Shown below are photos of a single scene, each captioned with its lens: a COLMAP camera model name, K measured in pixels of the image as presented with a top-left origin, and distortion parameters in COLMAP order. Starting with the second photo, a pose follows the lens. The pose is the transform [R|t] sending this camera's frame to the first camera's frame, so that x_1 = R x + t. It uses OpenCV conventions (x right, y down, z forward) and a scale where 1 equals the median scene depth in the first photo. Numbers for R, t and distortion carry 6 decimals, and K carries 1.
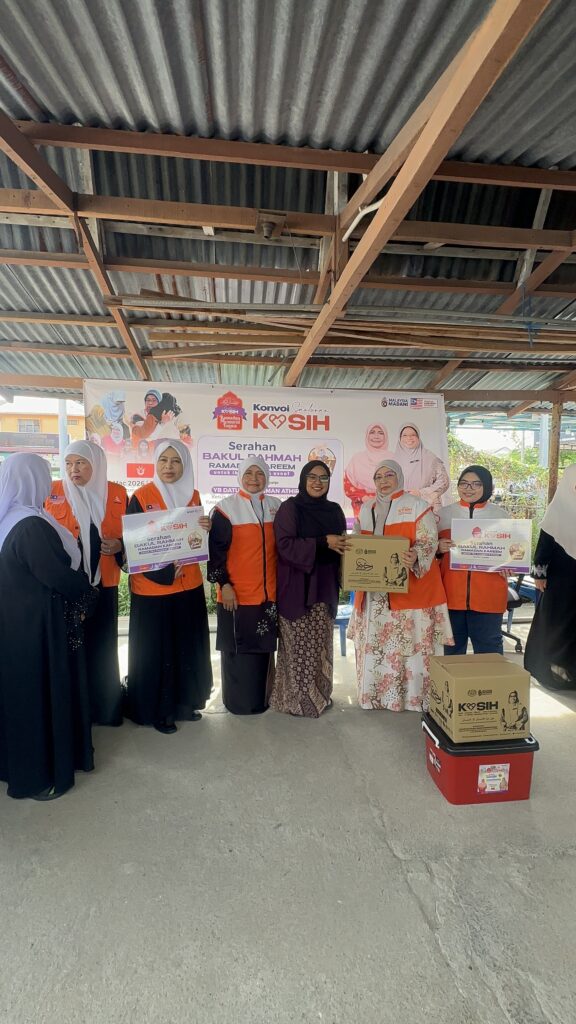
lens RADIAL K [[446.2, 0, 288.0], [0, 446.2, 512.0], [0, 0, 1]] dist [0.000606, -0.000416]
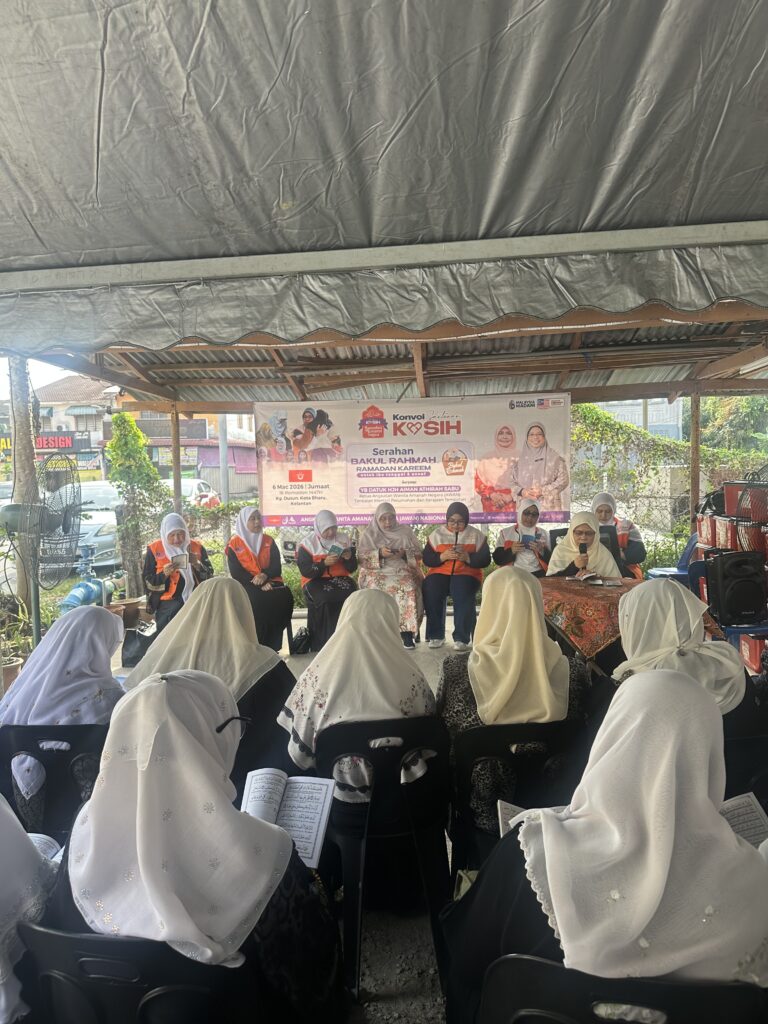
lens RADIAL K [[699.0, 0, 384.0], [0, 699.0, 512.0], [0, 0, 1]] dist [0.107640, 0.000006]
pose [[0.978898, -0.026255, -0.202654, 0.322165], [0.022815, 0.999554, -0.019293, 0.054804], [0.203071, 0.014263, 0.979060, -0.959145]]
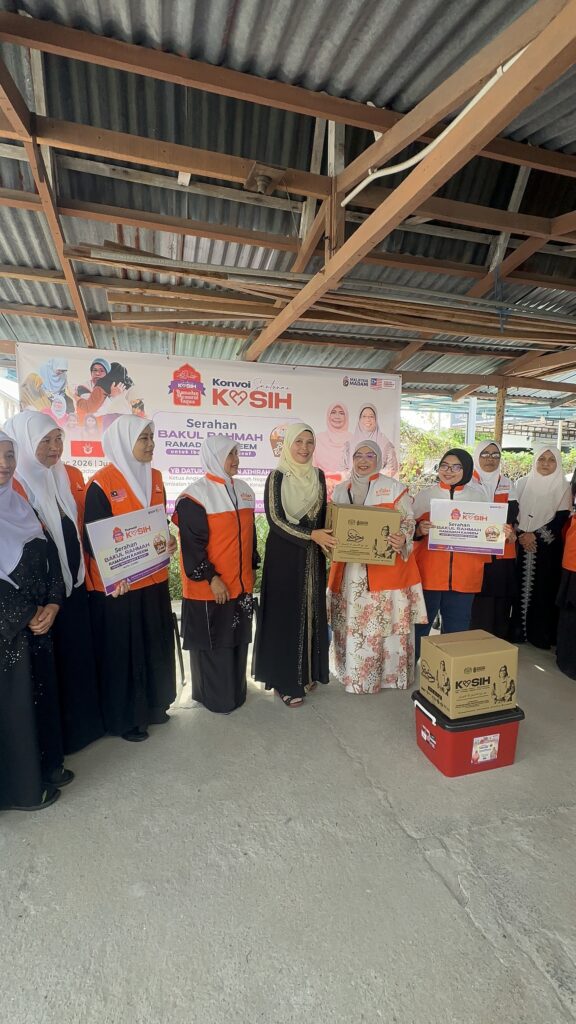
lens RADIAL K [[446.2, 0, 288.0], [0, 446.2, 512.0], [0, 0, 1]] dist [0.000606, -0.000416]
pose [[0.985484, -0.015025, 0.169101, -0.103814], [0.006718, 0.998747, 0.049593, -0.009078], [-0.169634, -0.047737, 0.984350, 0.045066]]
